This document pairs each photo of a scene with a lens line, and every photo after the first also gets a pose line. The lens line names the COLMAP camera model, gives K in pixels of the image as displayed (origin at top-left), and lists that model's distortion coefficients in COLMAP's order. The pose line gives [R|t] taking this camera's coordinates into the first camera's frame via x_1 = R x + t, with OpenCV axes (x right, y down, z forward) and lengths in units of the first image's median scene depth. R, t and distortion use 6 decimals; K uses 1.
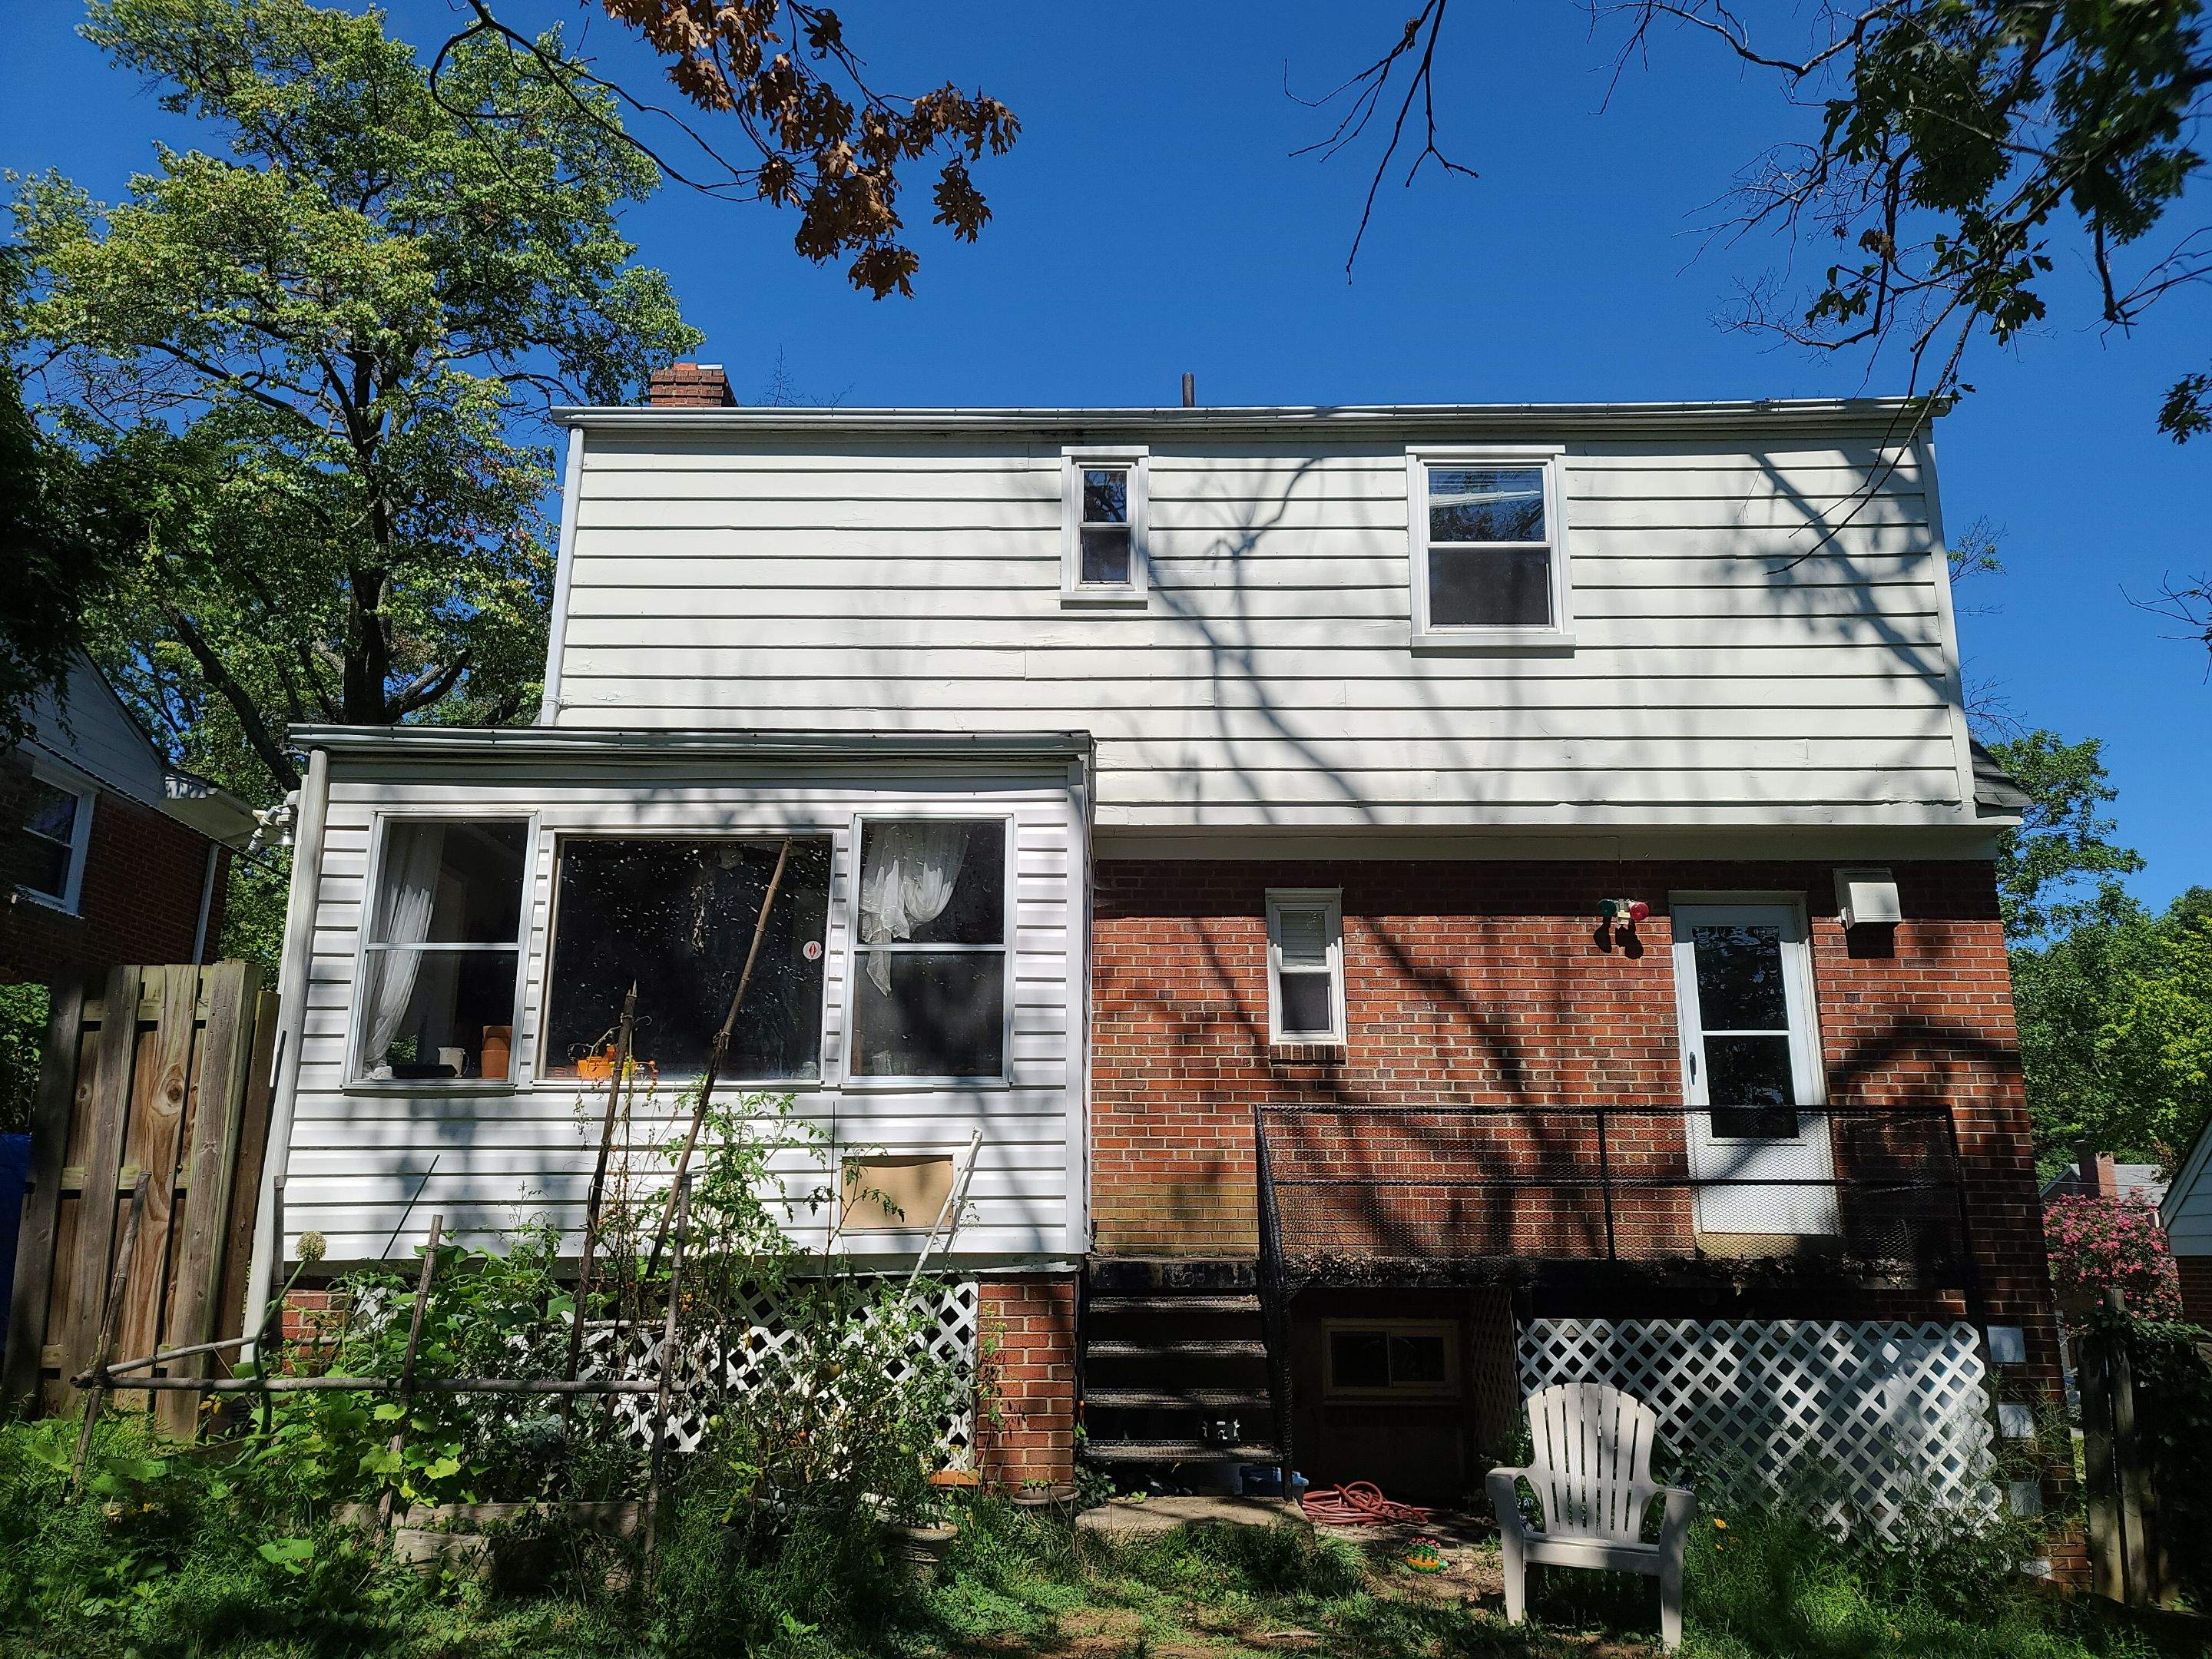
lens RADIAL K [[1597.0, 0, 1102.8], [0, 1597.0, 833.4], [0, 0, 1]] dist [0.052200, -0.034614]
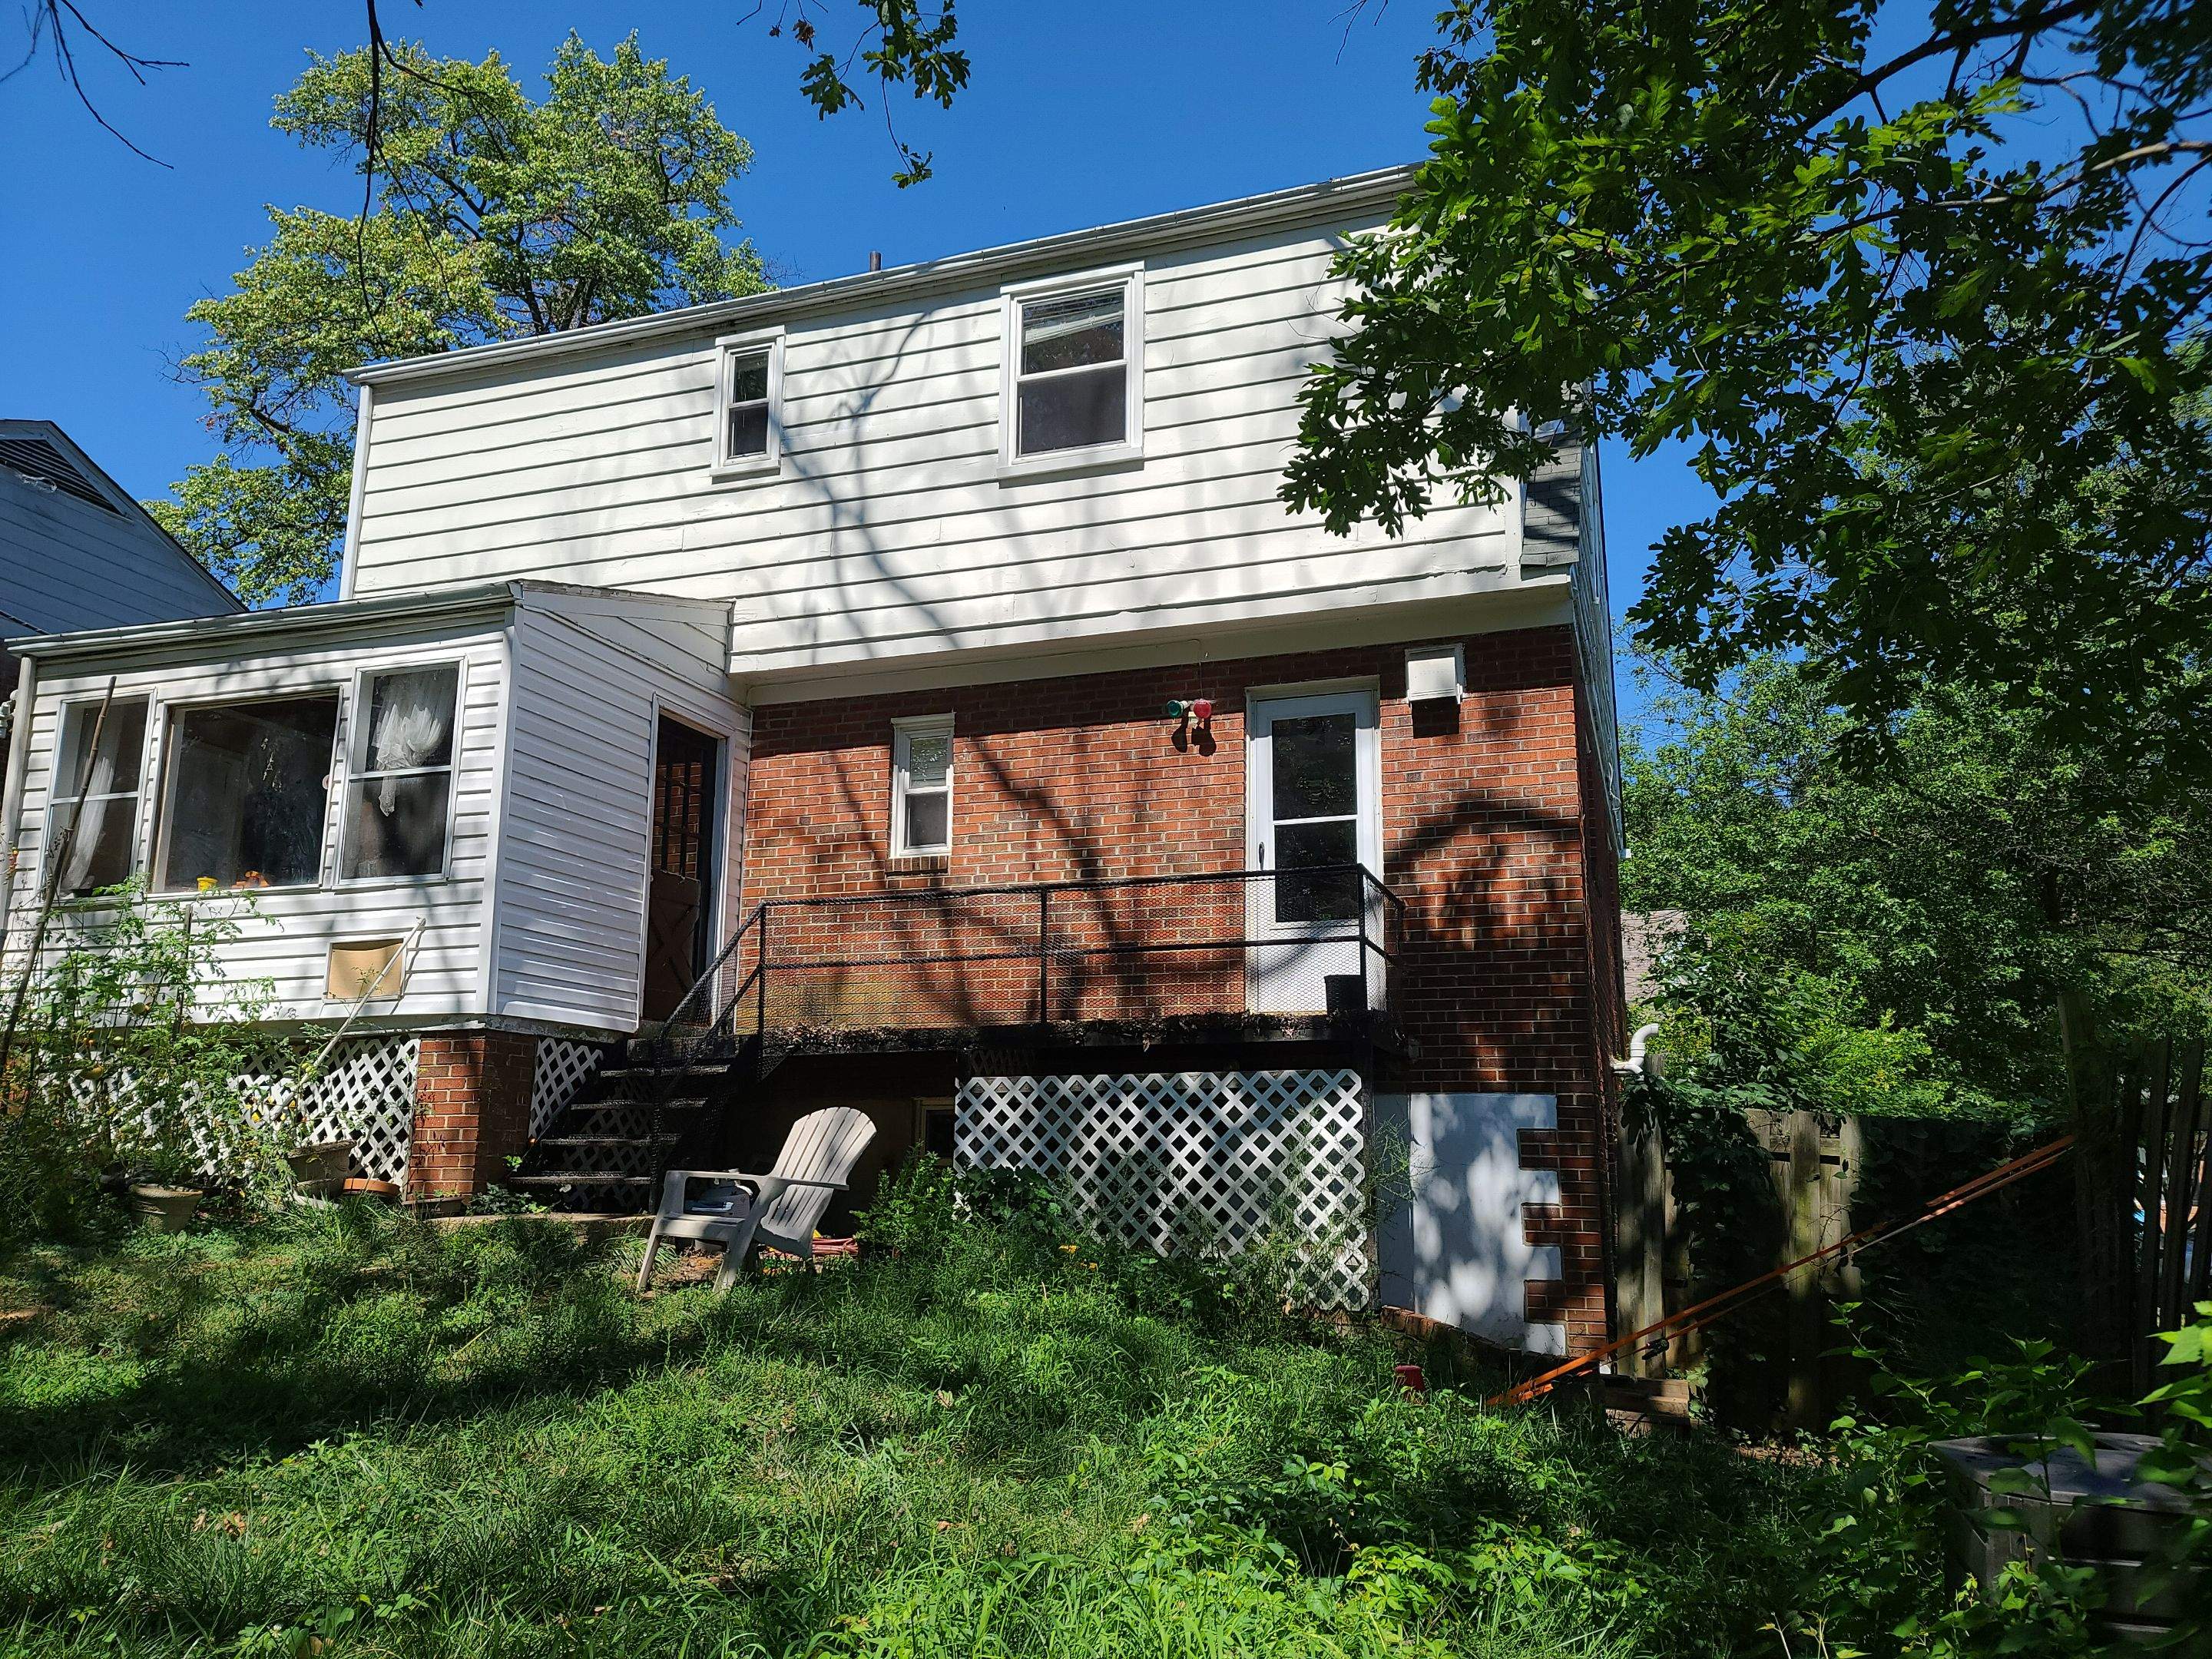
lens RADIAL K [[1597.0, 0, 1104.4], [0, 1597.0, 846.7], [0, 0, 1]] dist [0.052200, -0.034614]
pose [[0.948864, -0.059919, -0.309945, 0.589528], [0.075885, 0.996326, 0.039701, 0.091398], [0.306428, -0.061191, 0.949925, 0.002204]]
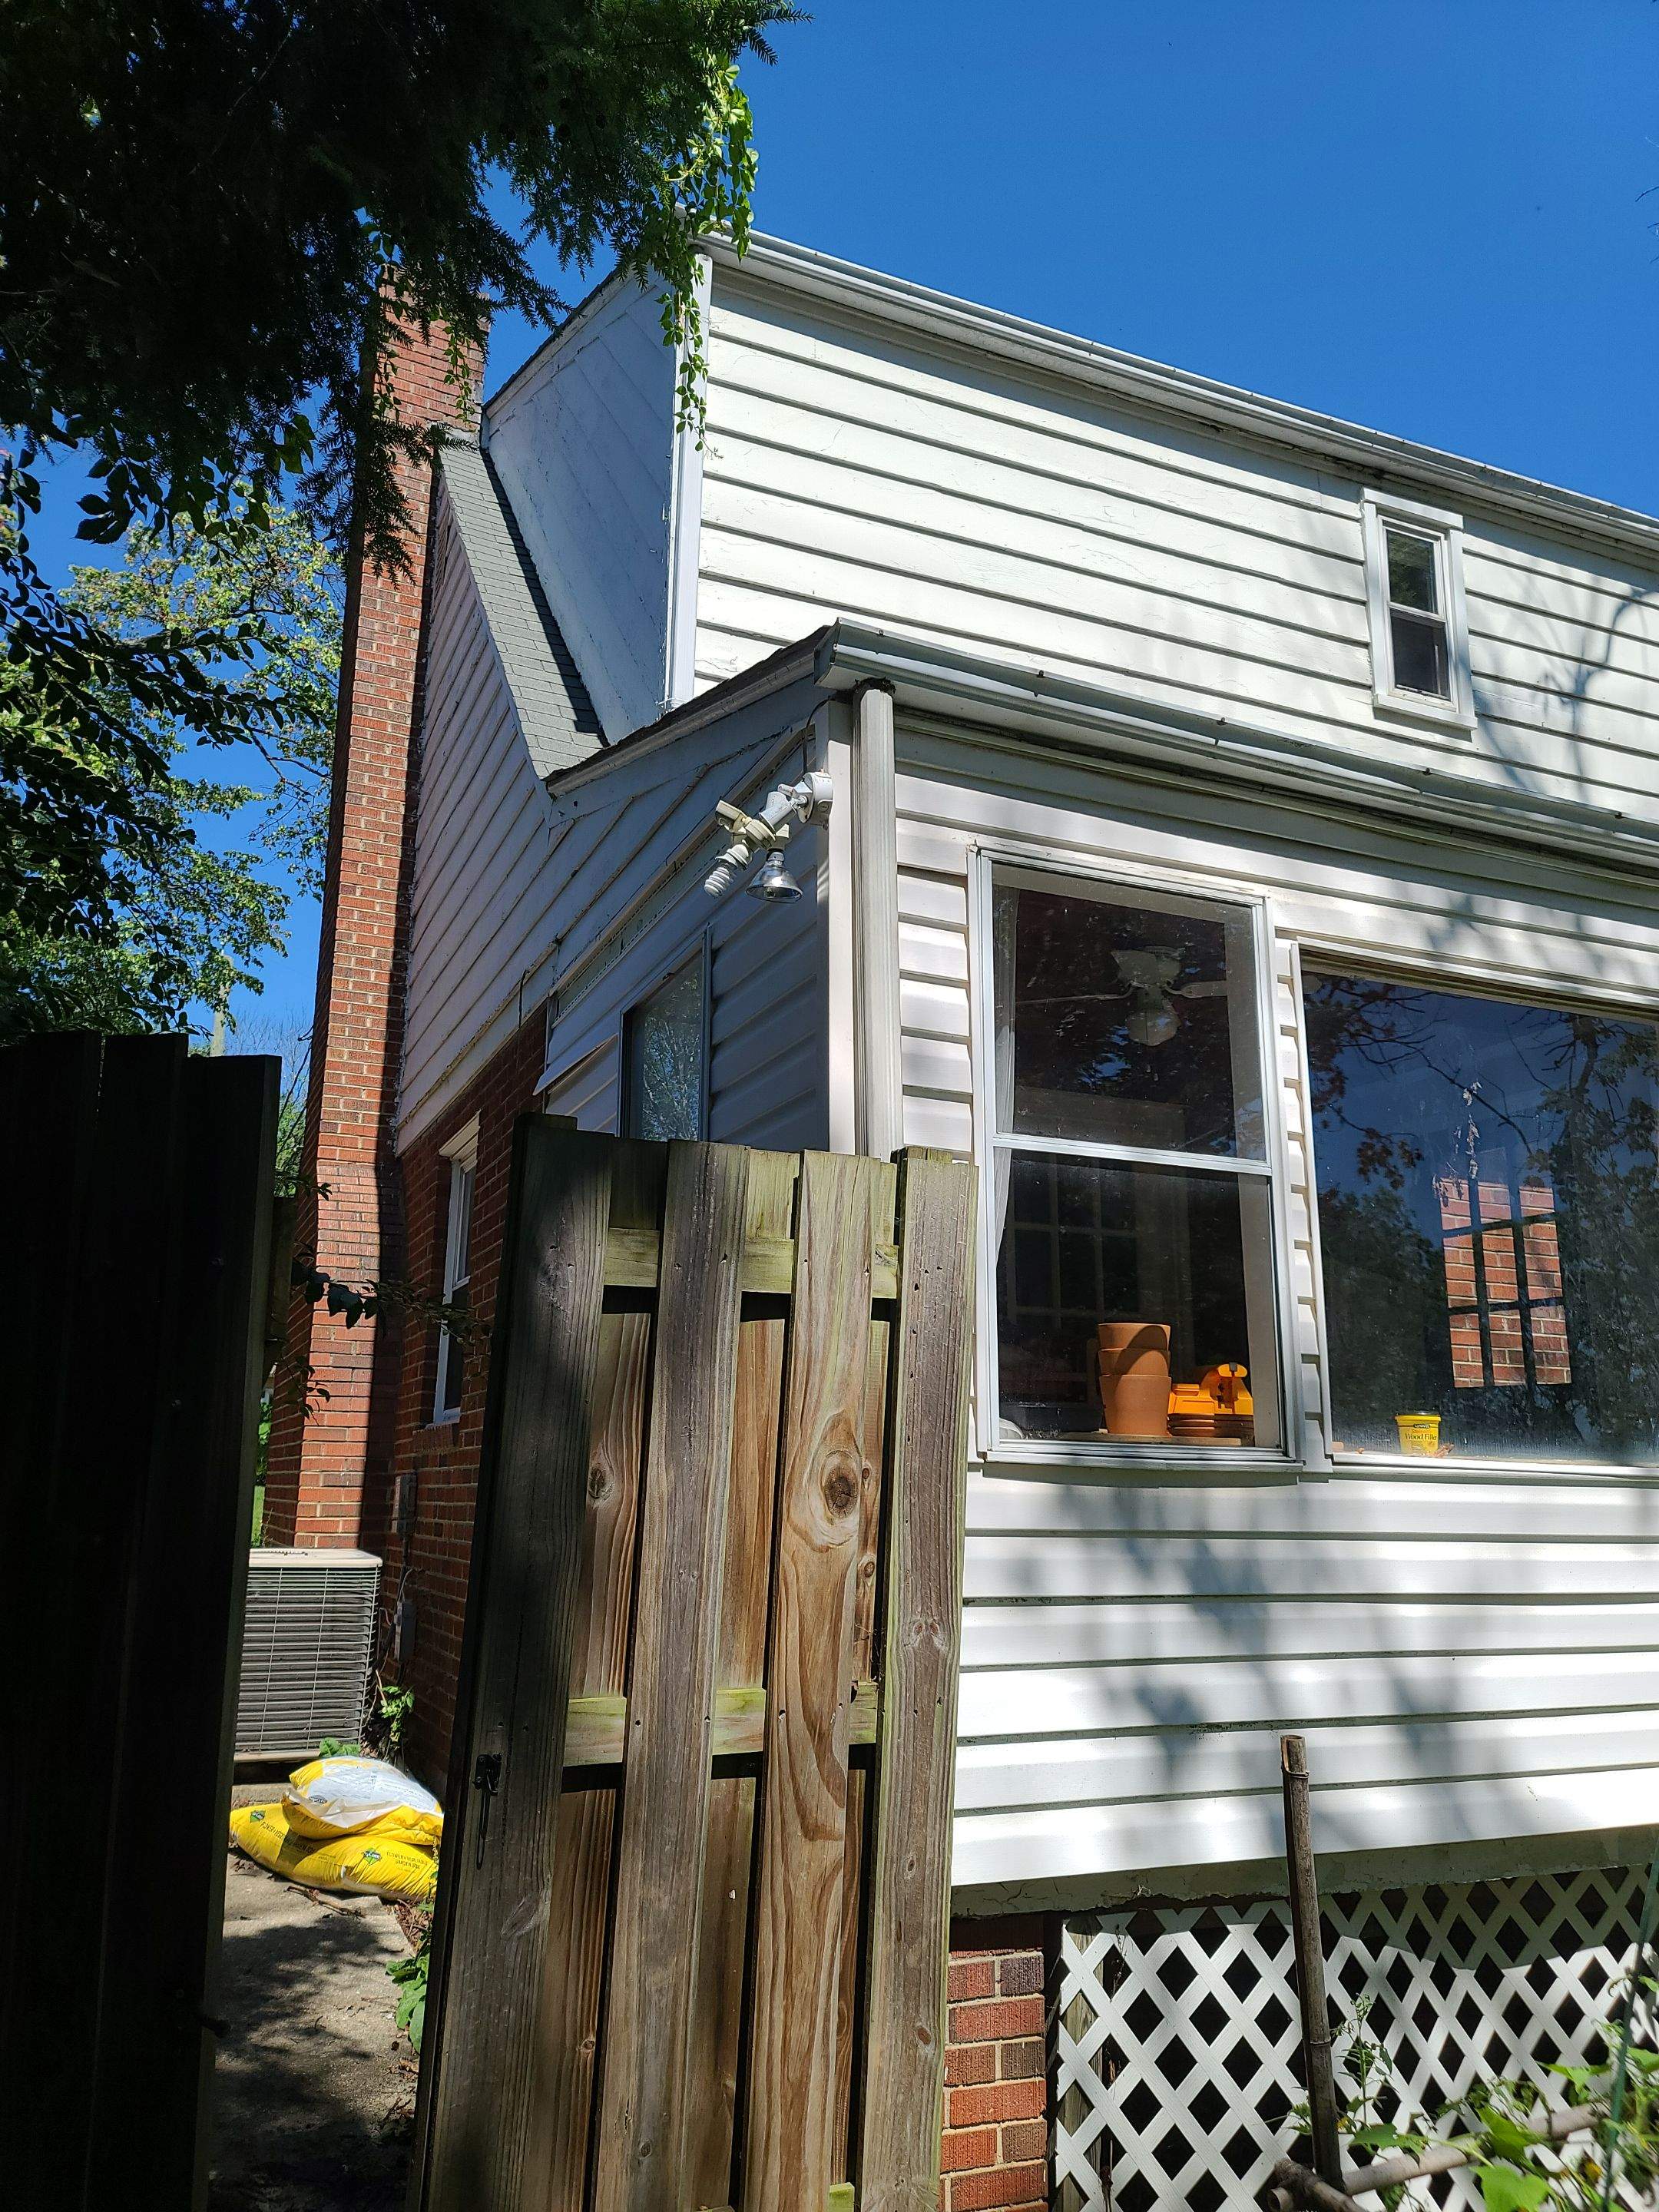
lens RADIAL K [[1612.4, 0, 815.6], [0, 1612.4, 1083.7], [0, 0, 1]] dist [0.075663, -0.062686]
pose [[0.912711, 0.104680, 0.394969, -0.524865], [-0.110091, 0.993881, -0.009008, 0.049221], [-0.393495, -0.035261, 0.918650, 0.464192]]
